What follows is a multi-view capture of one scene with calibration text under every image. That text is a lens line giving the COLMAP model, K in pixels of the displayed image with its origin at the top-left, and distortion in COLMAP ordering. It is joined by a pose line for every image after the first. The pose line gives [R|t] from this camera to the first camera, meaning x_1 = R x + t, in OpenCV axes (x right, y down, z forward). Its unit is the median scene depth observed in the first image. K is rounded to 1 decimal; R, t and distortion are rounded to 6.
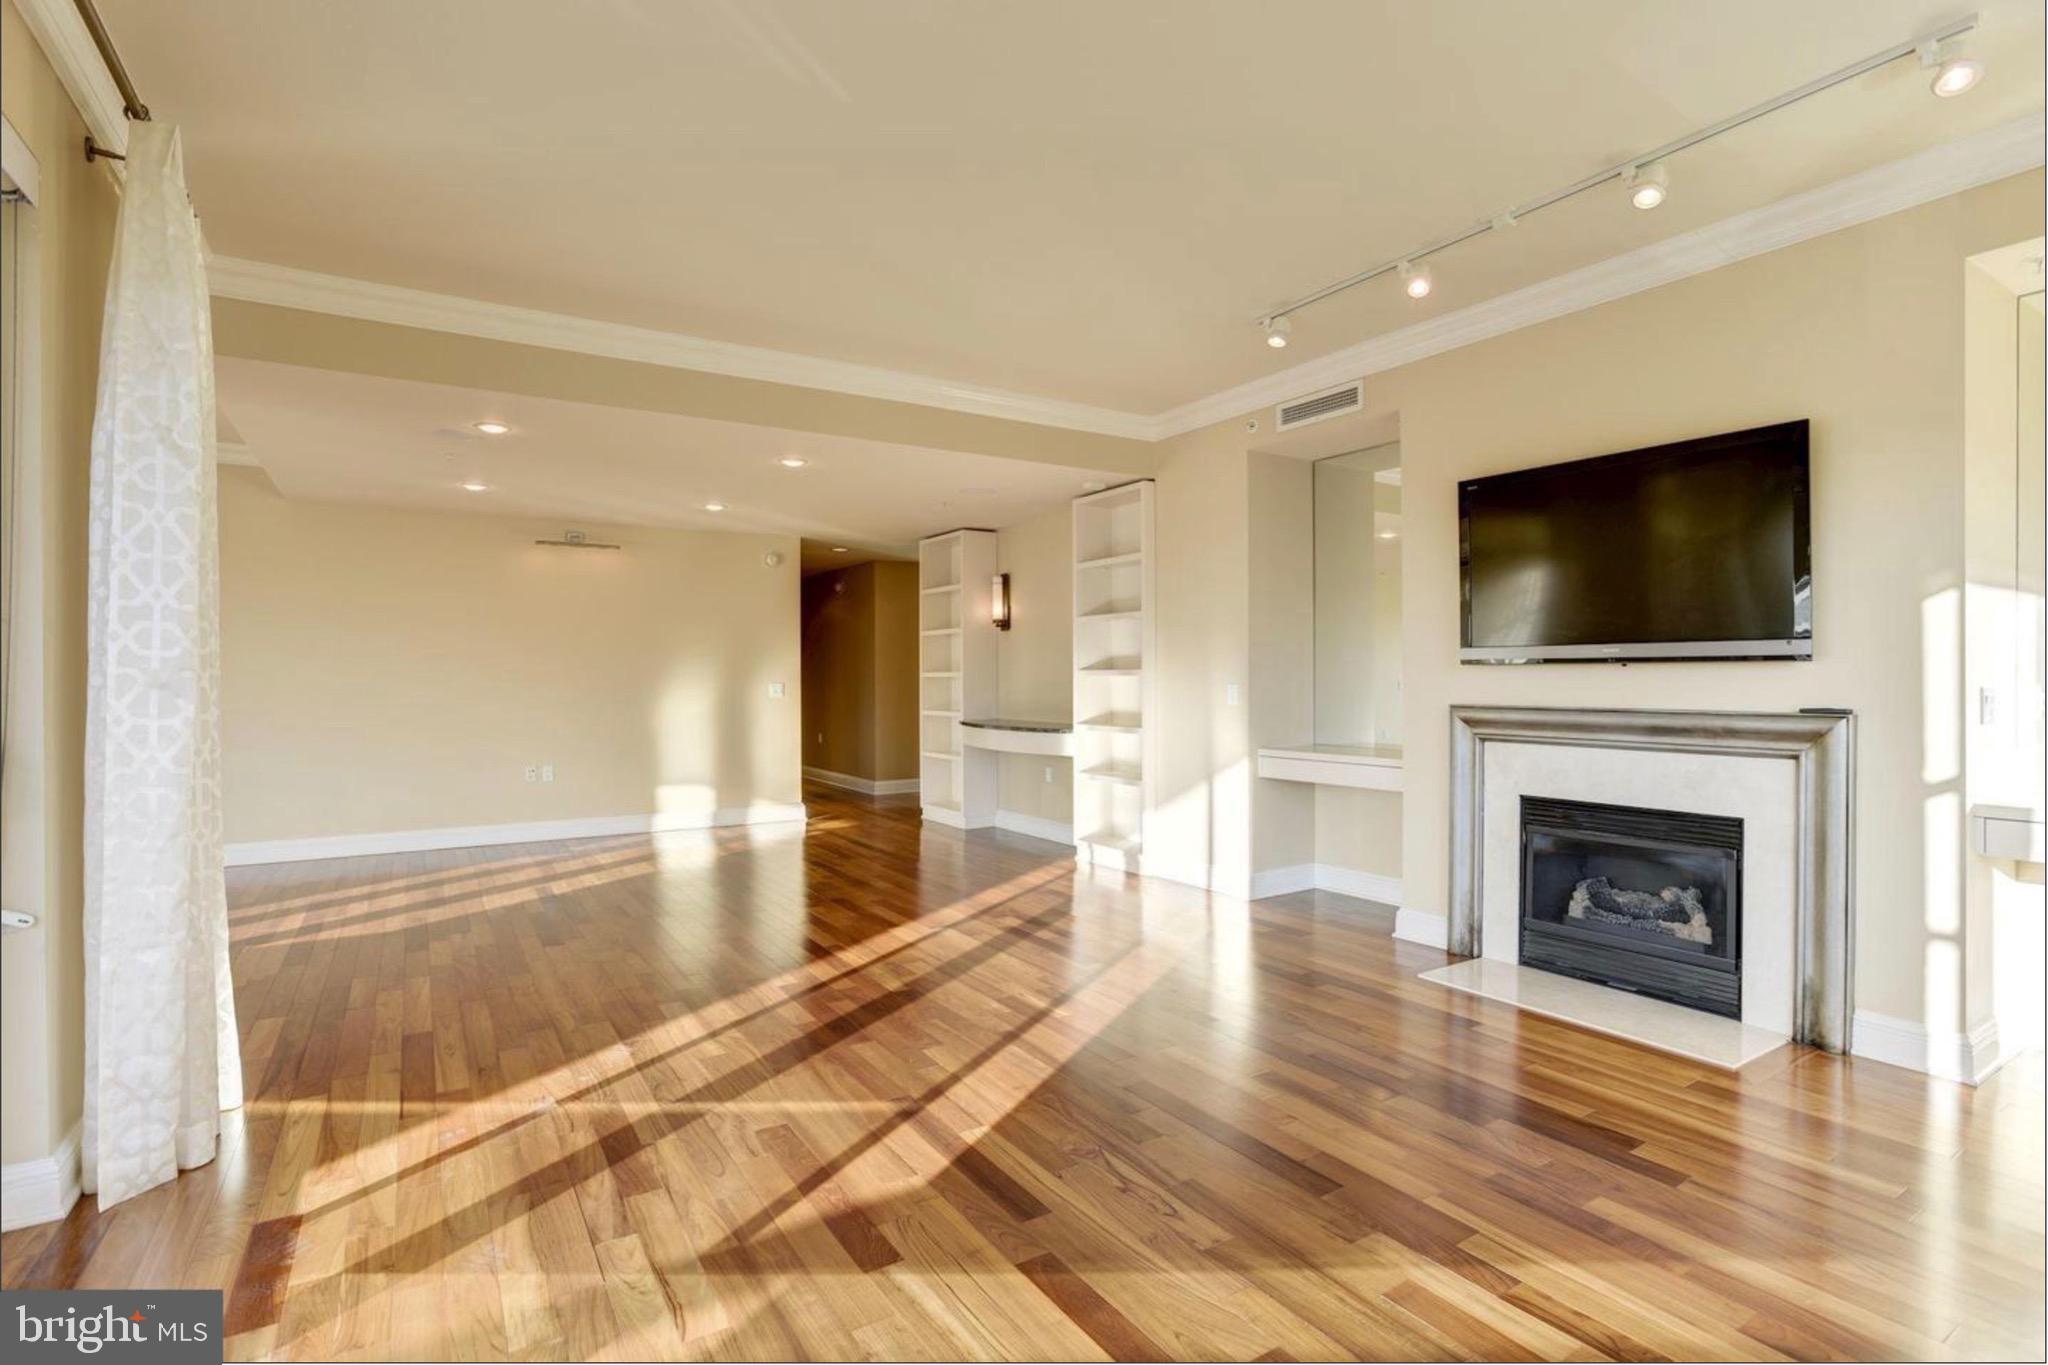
lens RADIAL K [[986.4, 0, 1033.4], [0, 986.4, 681.2], [0, 0, 1]] dist [-0.051615, 0.022779]
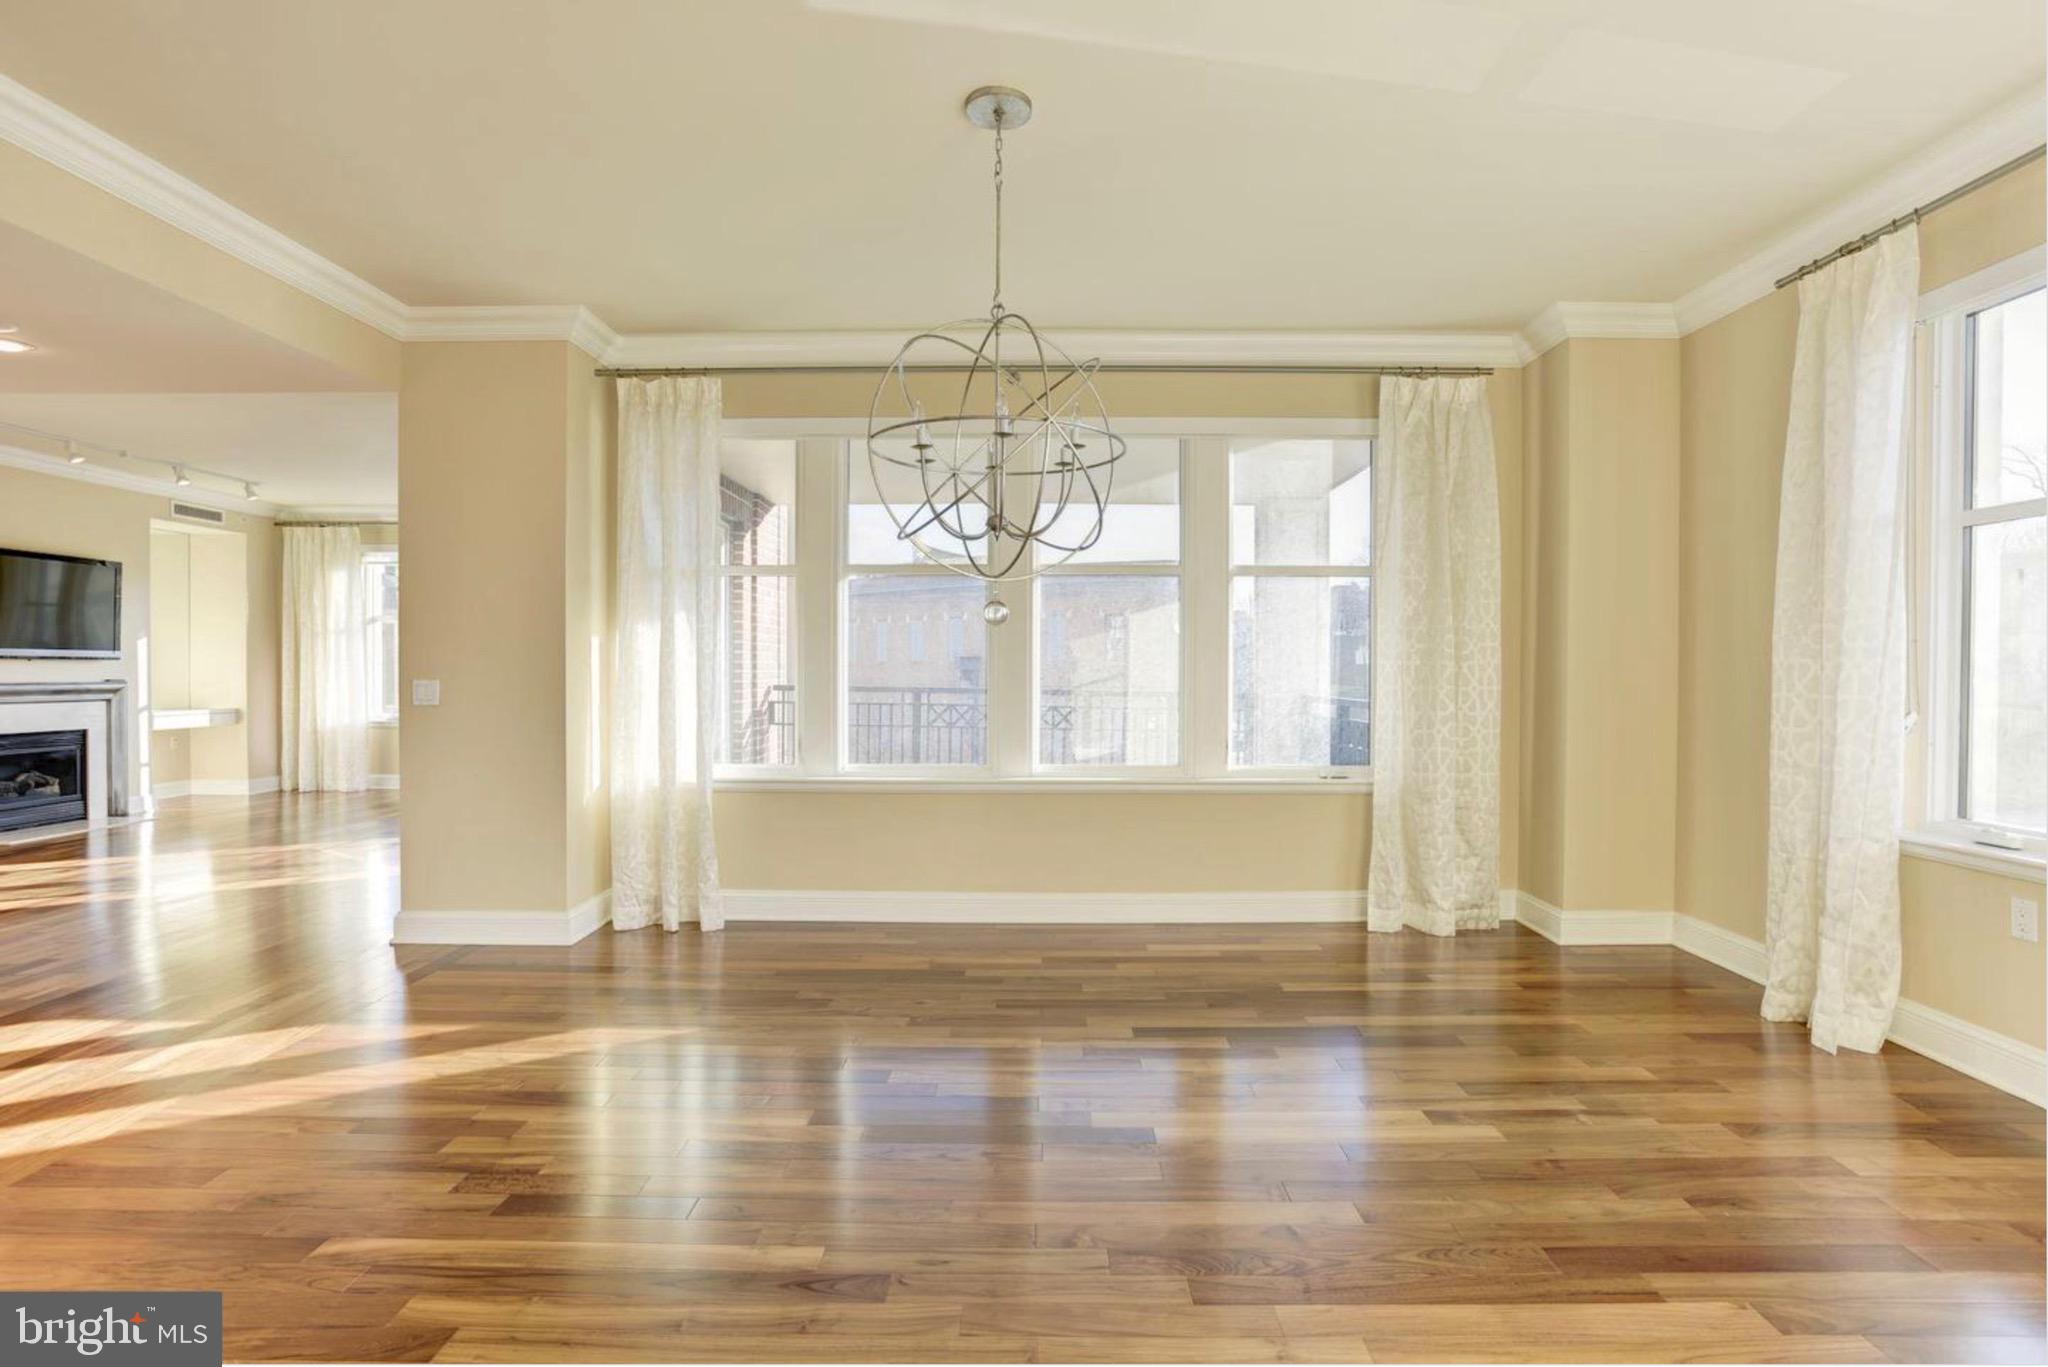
lens RADIAL K [[986.4, 0, 1033.4], [0, 986.4, 682.2], [0, 0, 1]] dist [-0.051615, 0.022779]
pose [[-0.837318, -0.004007, 0.546701, -1.520262], [0.004307, 0.999894, 0.013925, 0.007259], [-0.546699, 0.014014, -0.837212, 1.086041]]
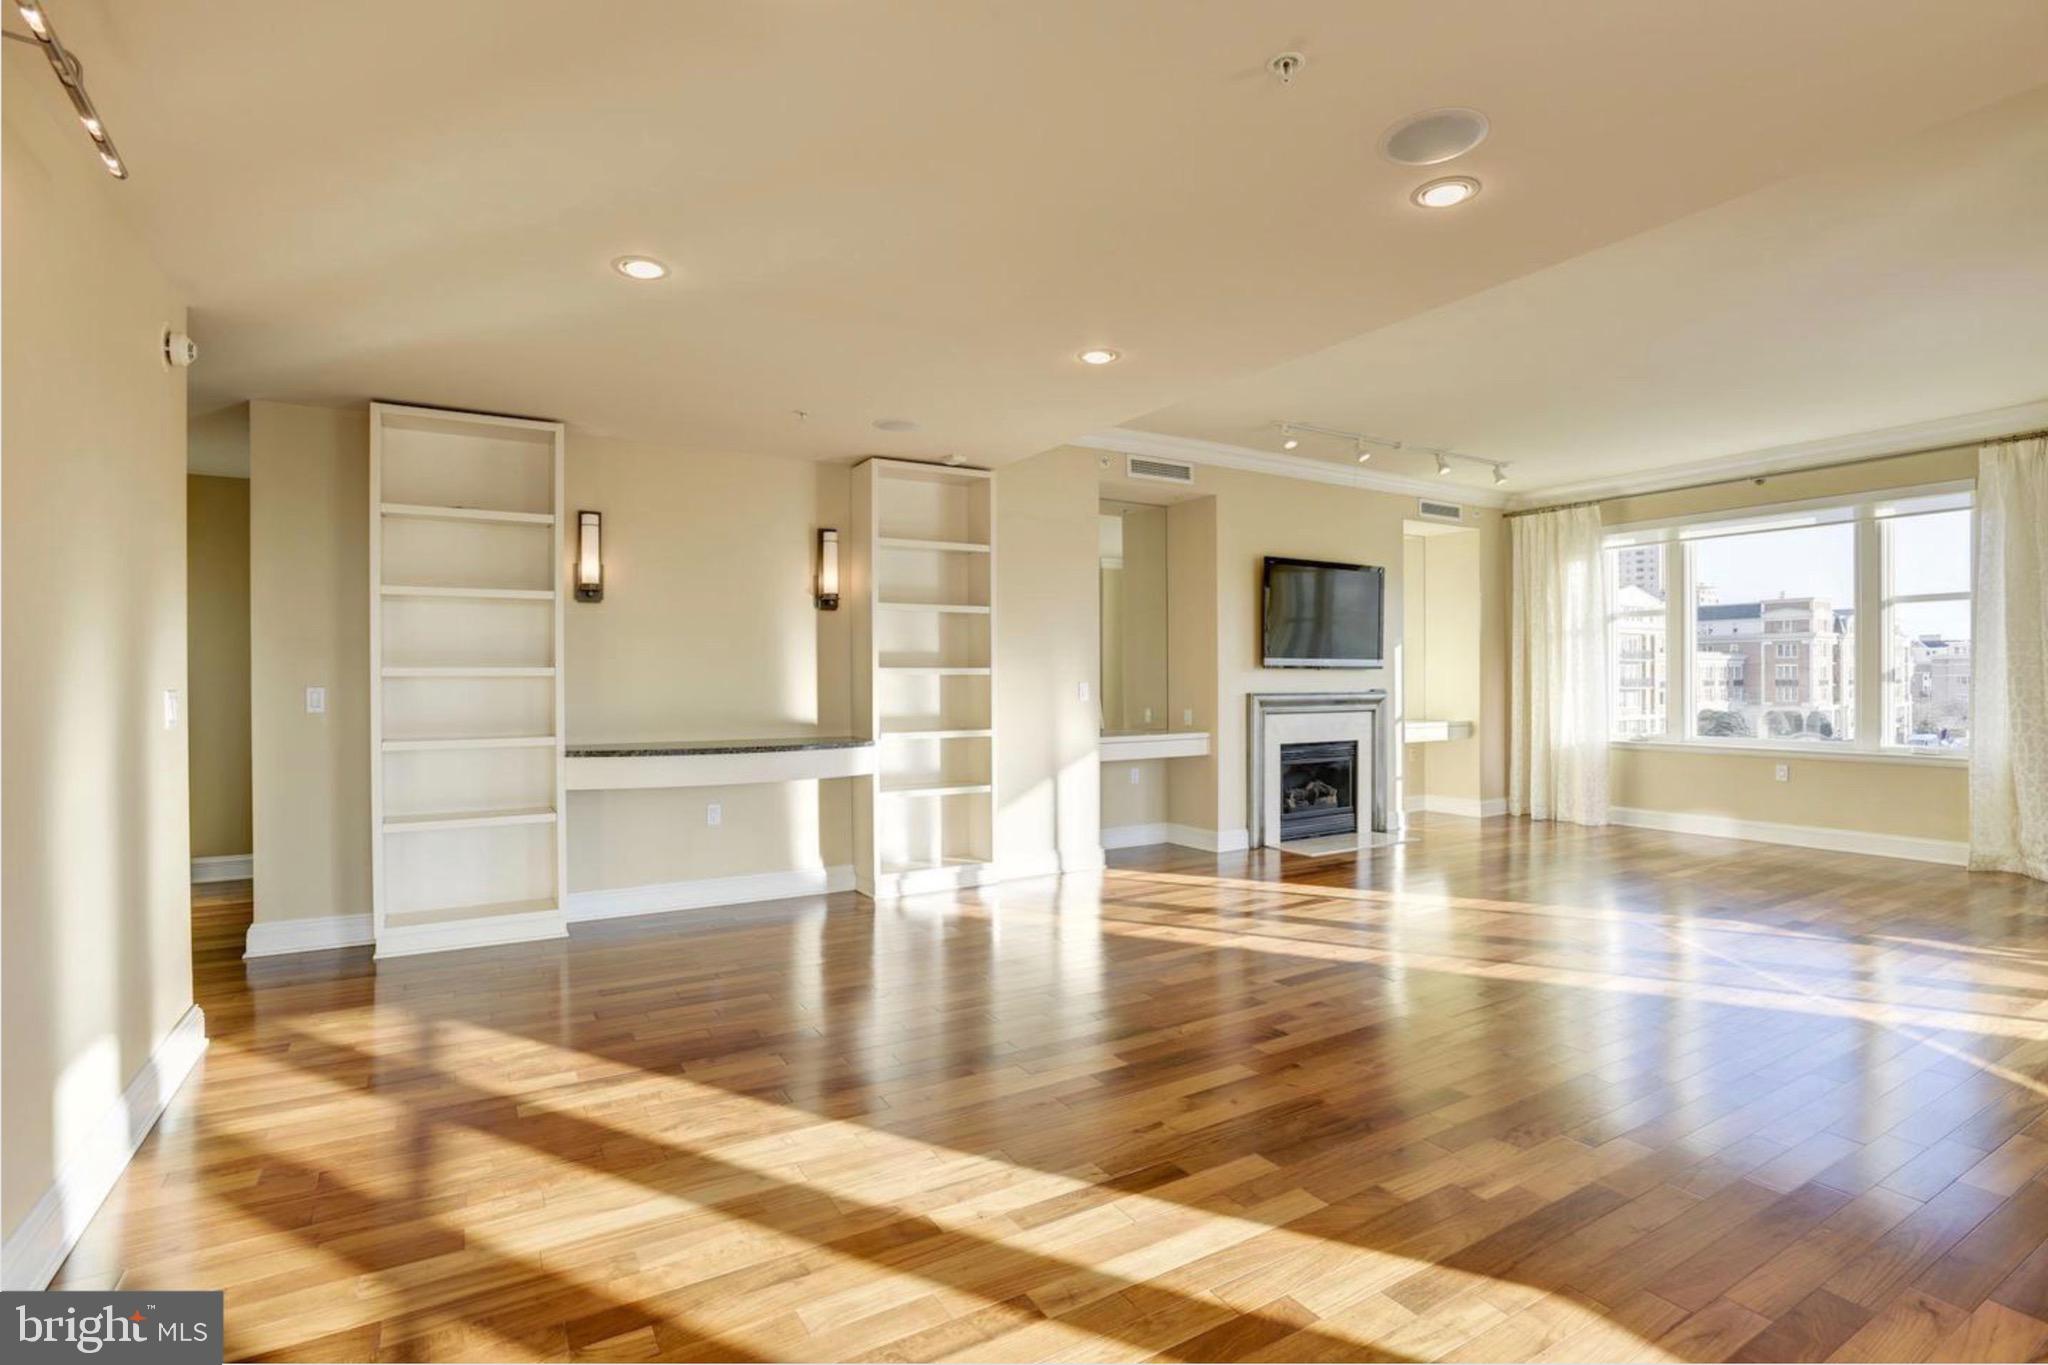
lens RADIAL K [[986.4, 0, 1033.4], [0, 986.4, 681.2], [0, 0, 1]] dist [-0.051615, 0.022779]
pose [[0.023327, 0.003393, 0.999722, -0.989365], [0.009391, 0.999949, -0.003613, 0.005578], [-0.999684, 0.009473, 0.023294, 1.100066]]
